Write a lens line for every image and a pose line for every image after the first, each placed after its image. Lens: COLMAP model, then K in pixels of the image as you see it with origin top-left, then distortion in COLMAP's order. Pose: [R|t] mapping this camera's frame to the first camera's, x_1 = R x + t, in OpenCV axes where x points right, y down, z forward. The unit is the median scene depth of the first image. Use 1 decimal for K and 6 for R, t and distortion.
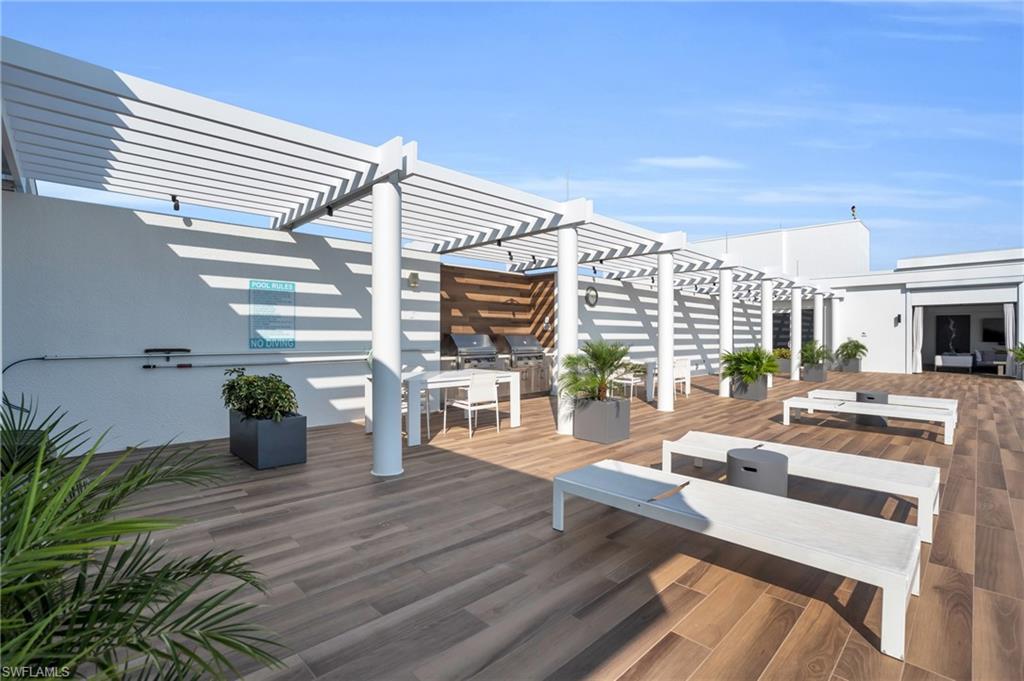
lens RADIAL K [[465.4, 0, 511.8], [0, 465.4, 340.3], [0, 0, 1]] dist [-0.001016, -0.000164]
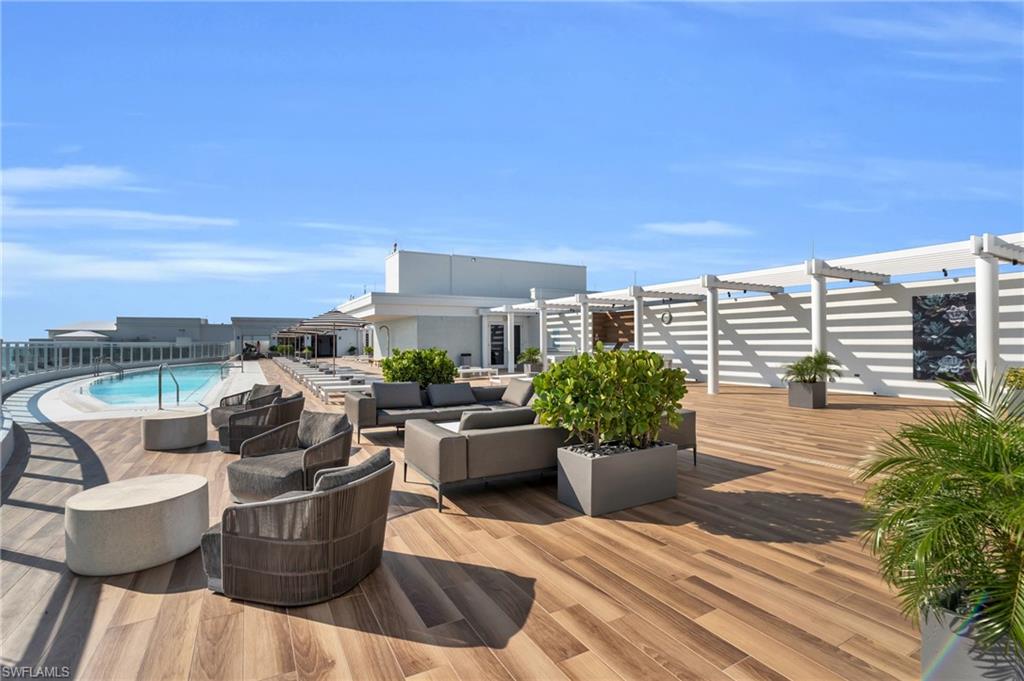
lens RADIAL K [[465.4, 0, 511.3], [0, 465.4, 342.2], [0, 0, 1]] dist [-0.001016, -0.000164]
pose [[-0.245290, -0.001545, -0.969449, 2.083242], [-0.005473, 0.999985, -0.000209, -0.008772], [0.969434, 0.005255, -0.245294, 1.011688]]
